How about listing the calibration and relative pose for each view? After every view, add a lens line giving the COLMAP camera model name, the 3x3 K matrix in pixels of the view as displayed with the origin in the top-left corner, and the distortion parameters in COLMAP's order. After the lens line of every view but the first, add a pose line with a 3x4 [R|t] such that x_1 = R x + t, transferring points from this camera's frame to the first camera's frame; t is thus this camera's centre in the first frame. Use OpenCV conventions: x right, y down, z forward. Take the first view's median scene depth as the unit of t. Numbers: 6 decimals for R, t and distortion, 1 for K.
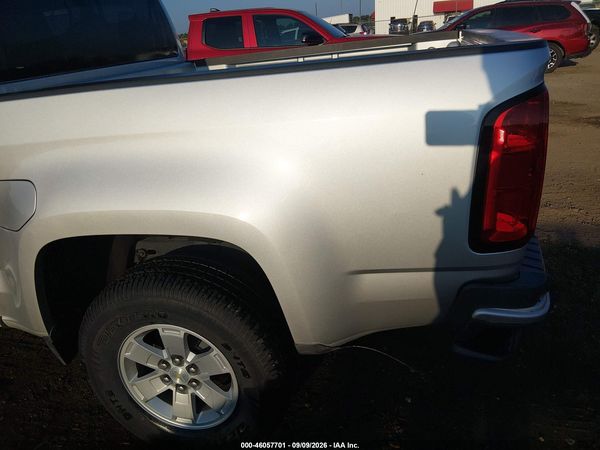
lens RADIAL K [[456.8, 0, 303.7], [0, 456.8, 220.8], [0, 0, 1]] dist [0.060970, -0.098972]
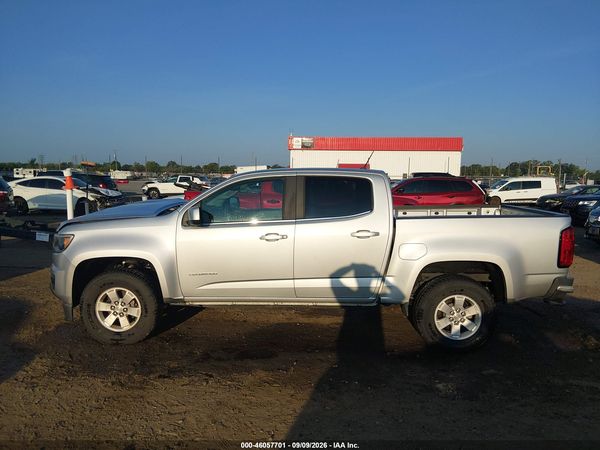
lens RADIAL K [[456.8, 0, 303.7], [0, 456.8, 220.8], [0, 0, 1]] dist [0.060970, -0.098972]
pose [[0.975512, 0.075242, 0.206675, -1.792581], [-0.011508, 0.955840, -0.293664, 0.606241], [-0.219644, 0.284094, 0.933299, -1.553563]]
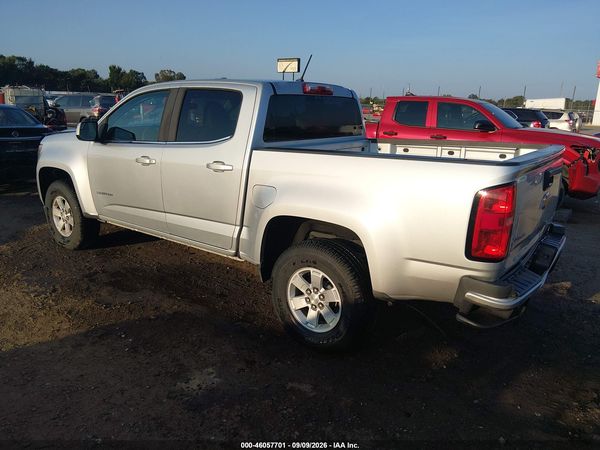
lens RADIAL K [[459.0, 0, 310.6], [0, 459.0, 225.8], [0, 0, 1]] dist [0.054047, -0.011234]
pose [[0.912666, 0.209497, -0.350930, 0.321463], [-0.249473, 0.965678, -0.072318, 0.182473], [0.323735, 0.153550, 0.933605, -0.837079]]
